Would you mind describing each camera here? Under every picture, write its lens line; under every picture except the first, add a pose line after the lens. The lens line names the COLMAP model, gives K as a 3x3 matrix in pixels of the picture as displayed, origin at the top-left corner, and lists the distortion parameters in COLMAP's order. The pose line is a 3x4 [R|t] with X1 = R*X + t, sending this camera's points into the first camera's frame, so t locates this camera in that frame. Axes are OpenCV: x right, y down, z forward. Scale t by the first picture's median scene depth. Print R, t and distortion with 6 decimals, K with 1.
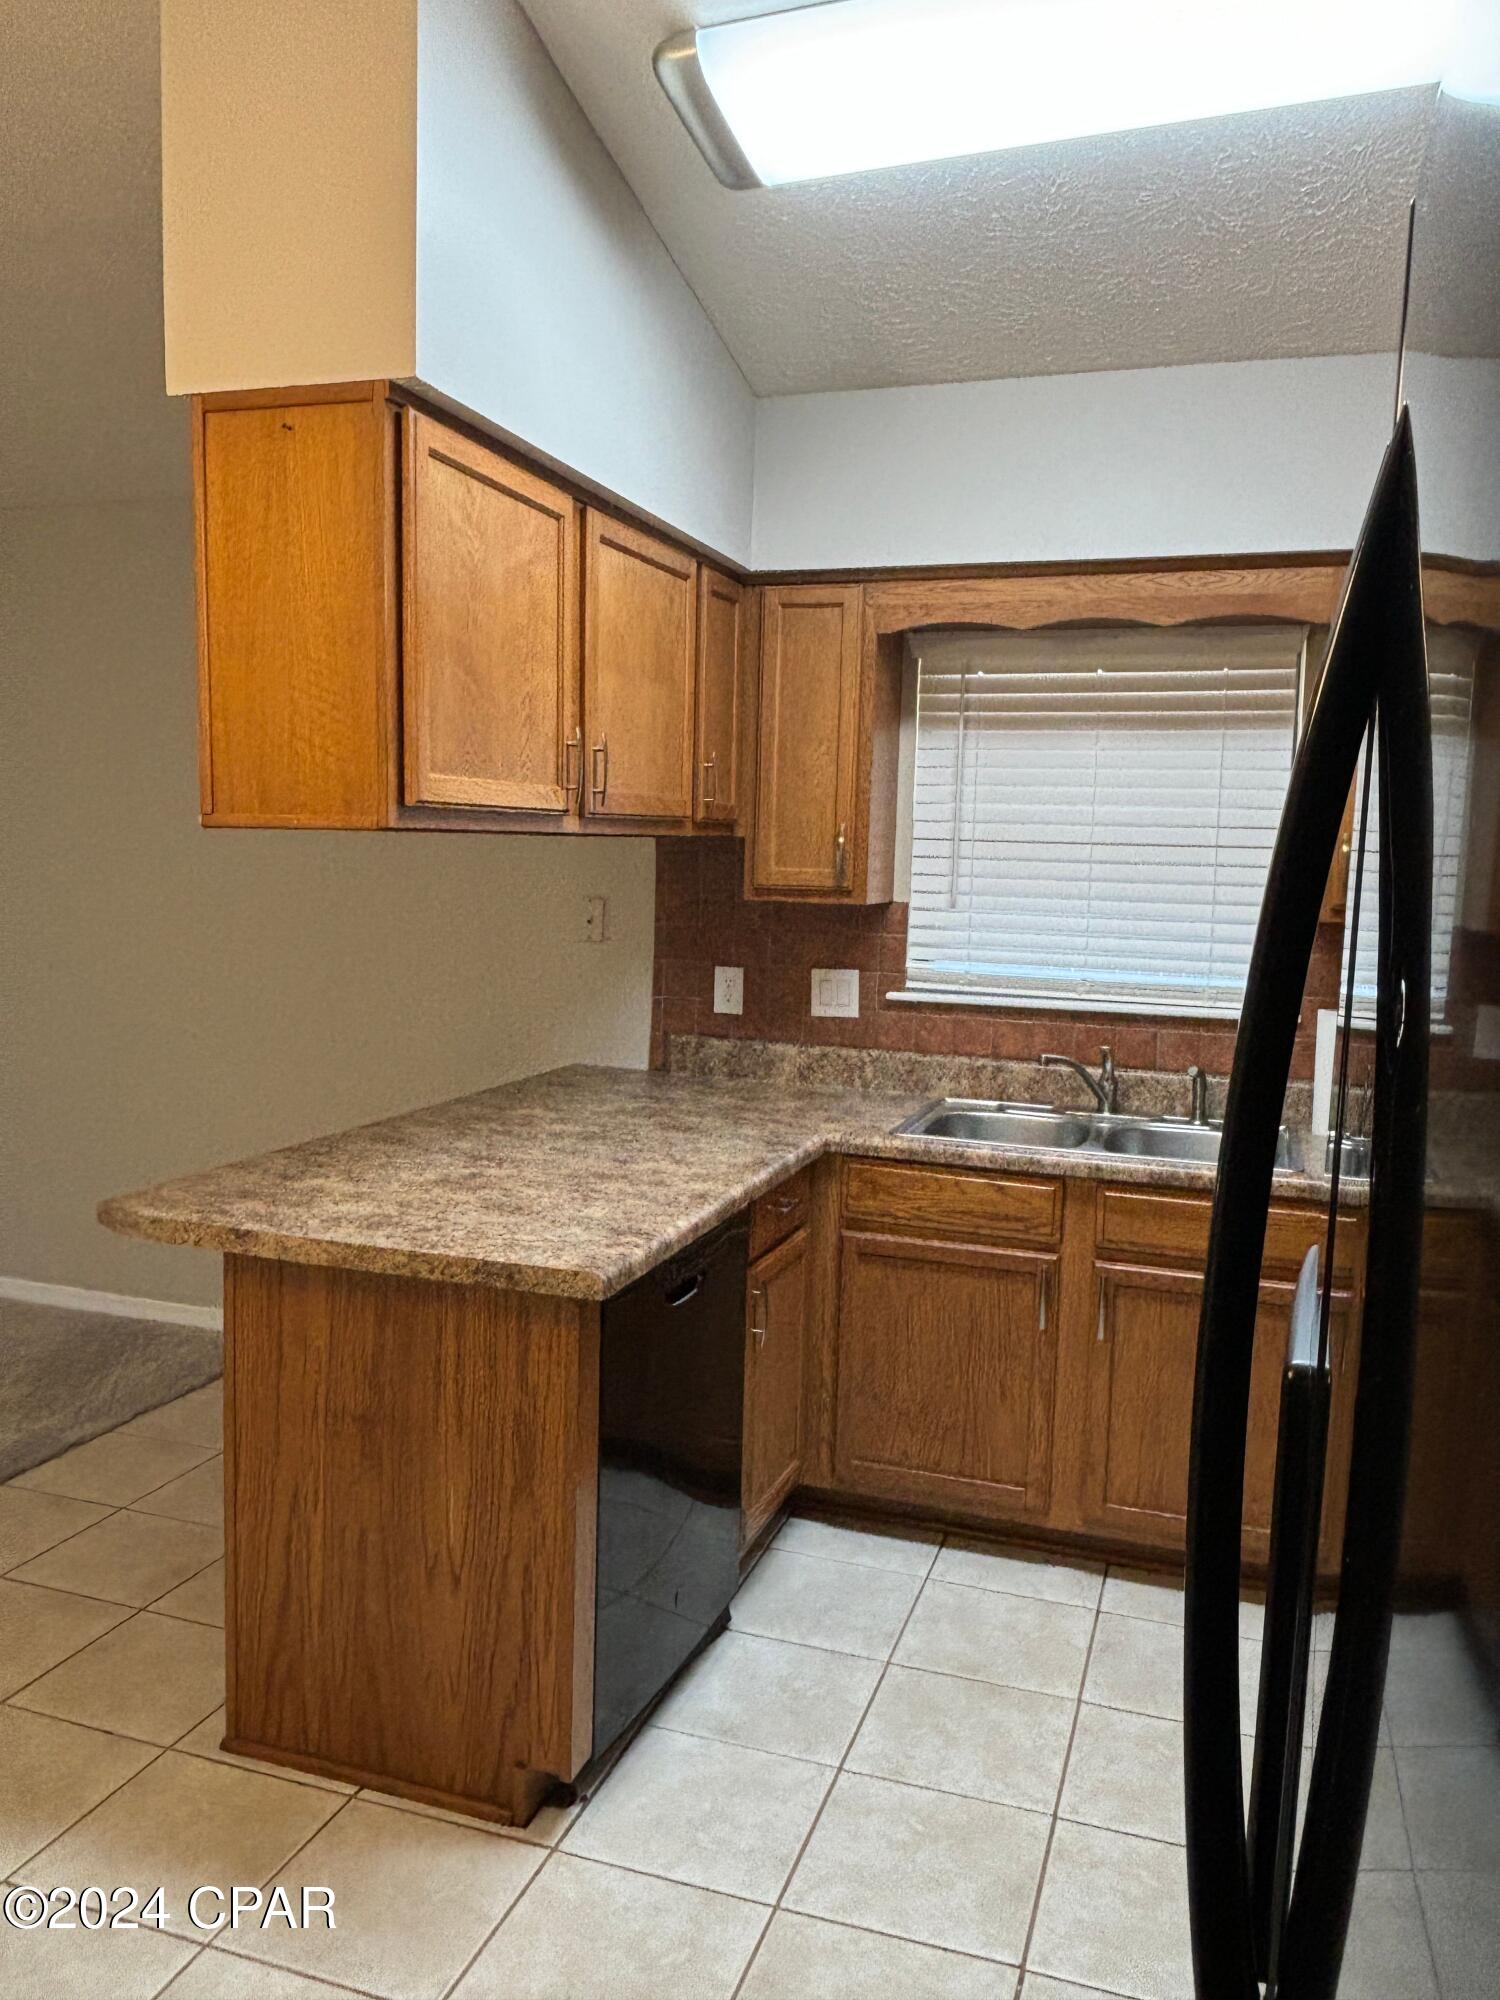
lens RADIAL K [[1457.5, 0, 767.4], [0, 1457.5, 988.1], [0, 0, 1]] dist [0.013104, -0.038477]
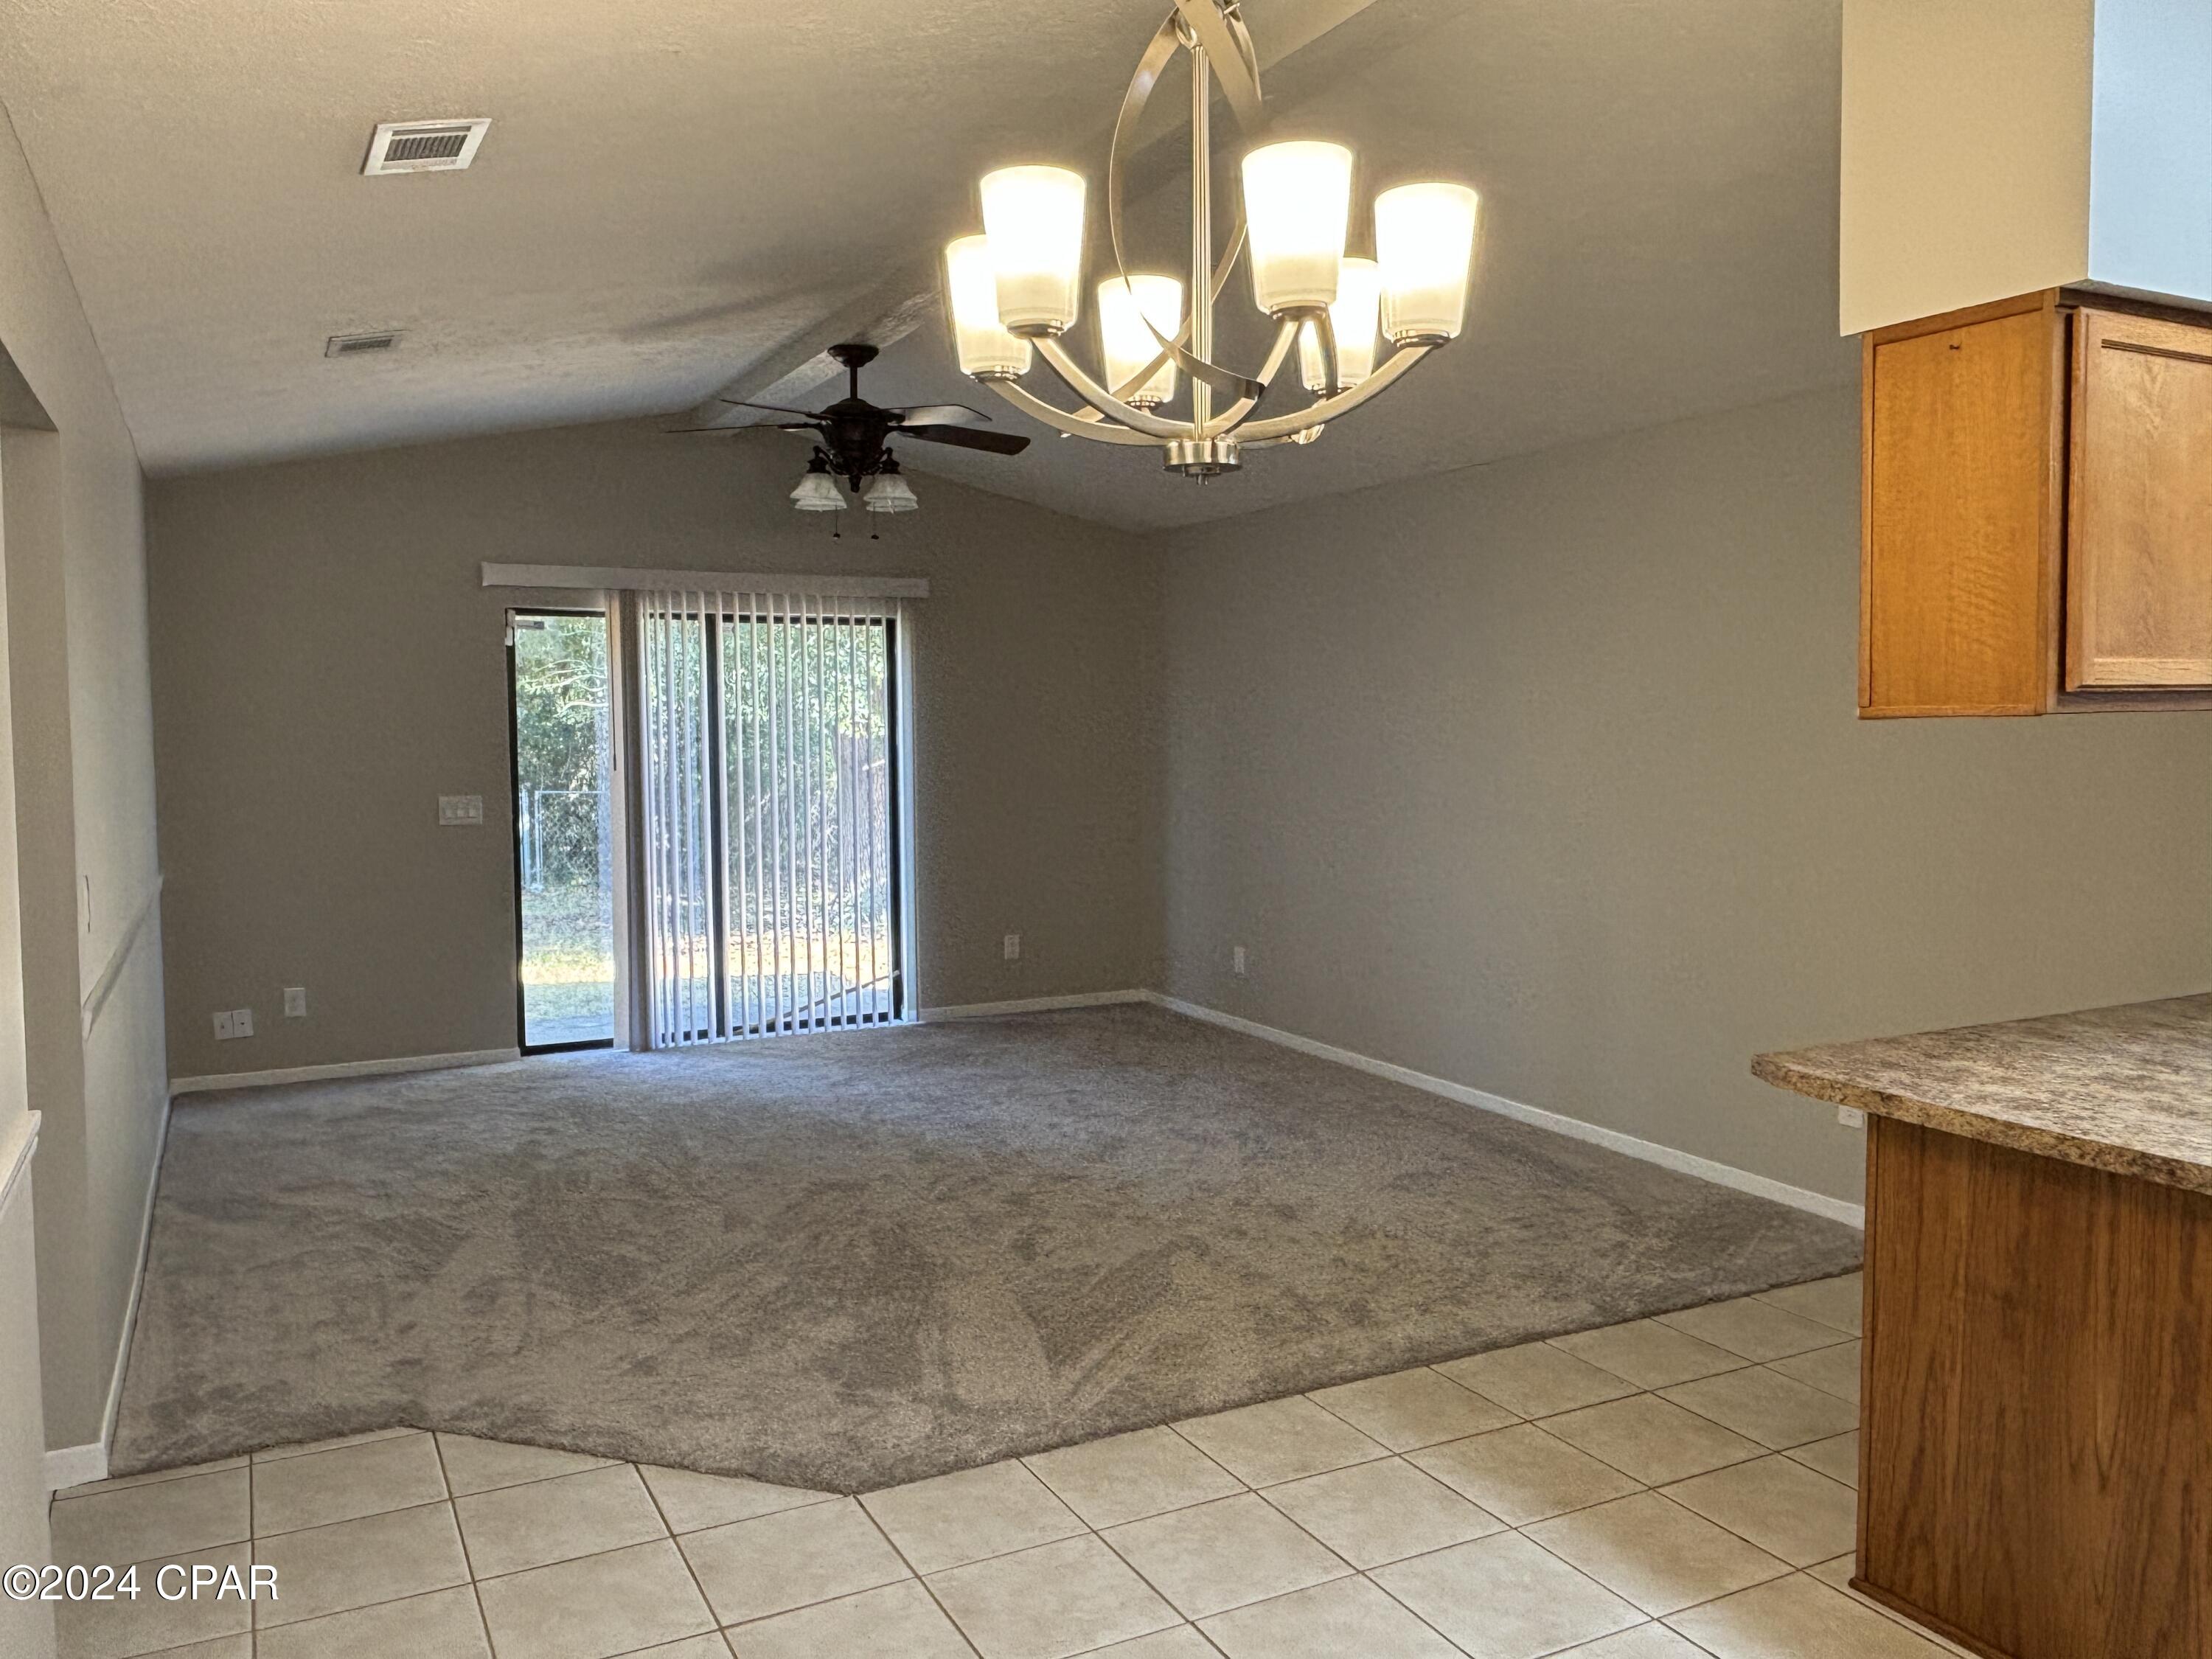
lens RADIAL K [[1721.7, 0, 1117.3], [0, 1721.7, 820.5], [0, 0, 1]] dist [0.033767, -0.022292]
pose [[0.719061, 0.011381, -0.694853, 0.112979], [-0.046471, 0.998415, -0.031736, 0.032452], [0.693391, 0.055110, 0.718451, -0.308633]]
